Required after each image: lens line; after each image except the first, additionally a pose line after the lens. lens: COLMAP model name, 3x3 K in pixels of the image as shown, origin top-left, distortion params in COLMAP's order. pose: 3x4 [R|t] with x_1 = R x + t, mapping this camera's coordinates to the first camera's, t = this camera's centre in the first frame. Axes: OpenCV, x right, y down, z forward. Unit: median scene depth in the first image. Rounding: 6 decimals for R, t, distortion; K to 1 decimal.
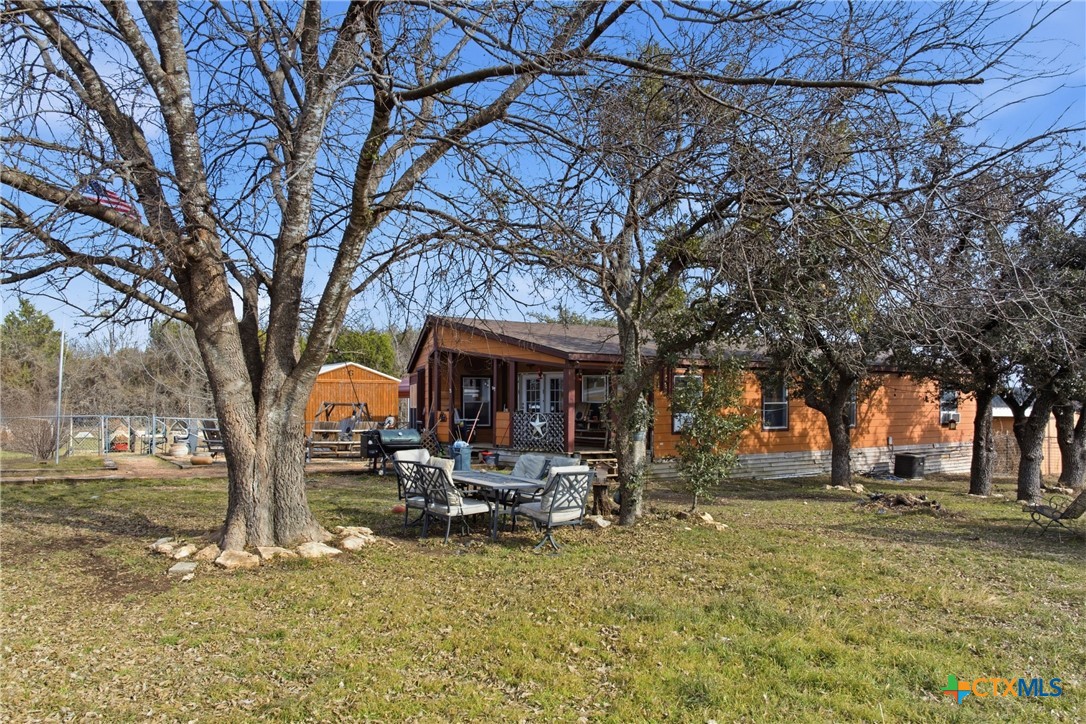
lens RADIAL K [[761.1, 0, 543.0], [0, 761.1, 362.0], [0, 0, 1]] dist [-0.034242, -0.002791]
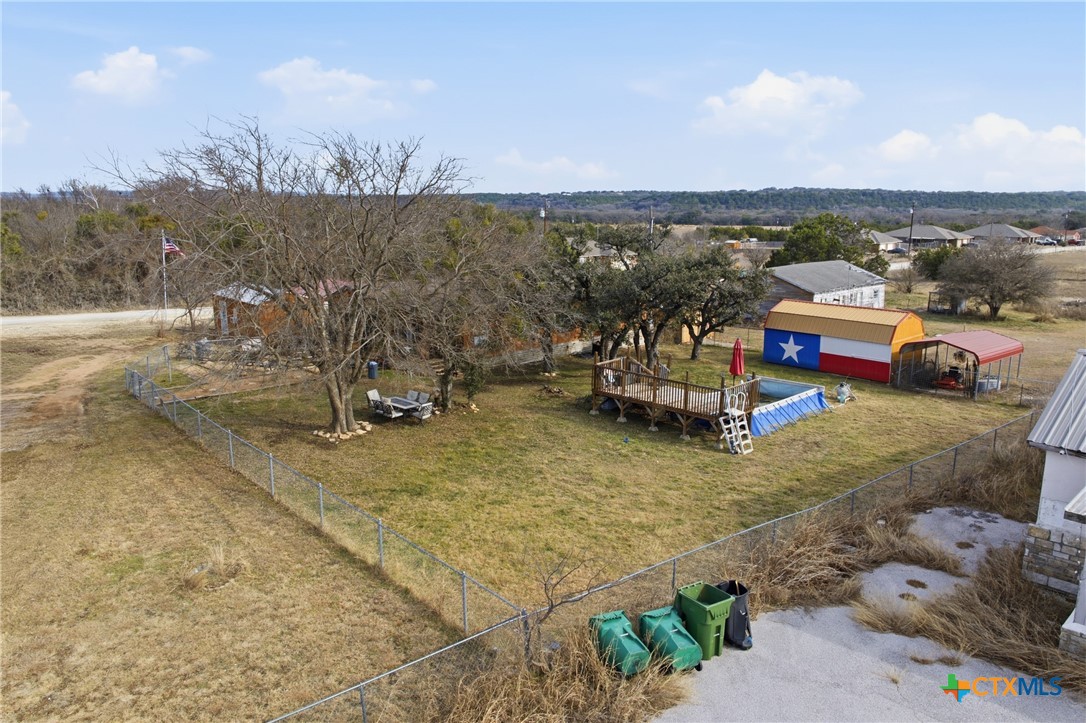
lens RADIAL K [[761.1, 0, 543.0], [0, 761.1, 361.5], [0, 0, 1]] dist [-0.034242, -0.002791]
pose [[0.979920, -0.042567, 0.194795, -0.125498], [-0.009749, 0.965549, 0.260040, -1.051348], [-0.199153, -0.256717, 0.945745, -2.595604]]
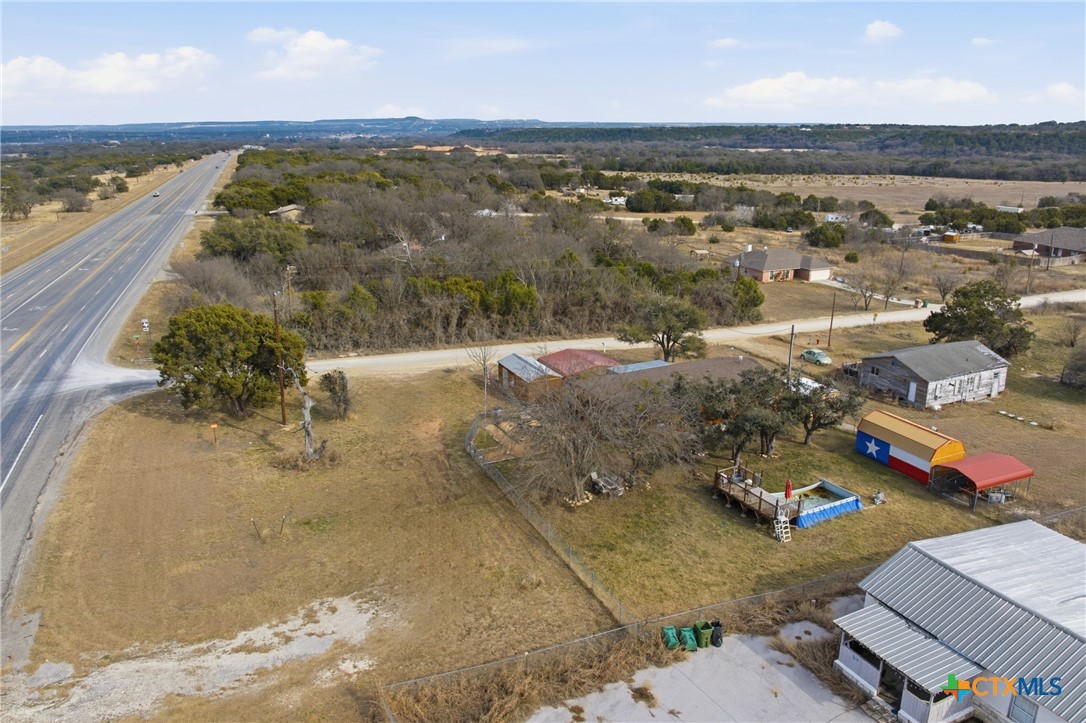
lens RADIAL K [[761.1, 0, 543.0], [0, 761.1, 361.5], [0, 0, 1]] dist [-0.034242, -0.002791]
pose [[0.995667, 0.021349, -0.090504, -0.075121], [0.011401, 0.937917, 0.346673, -3.514876], [0.092287, -0.346203, 0.933610, -5.368763]]
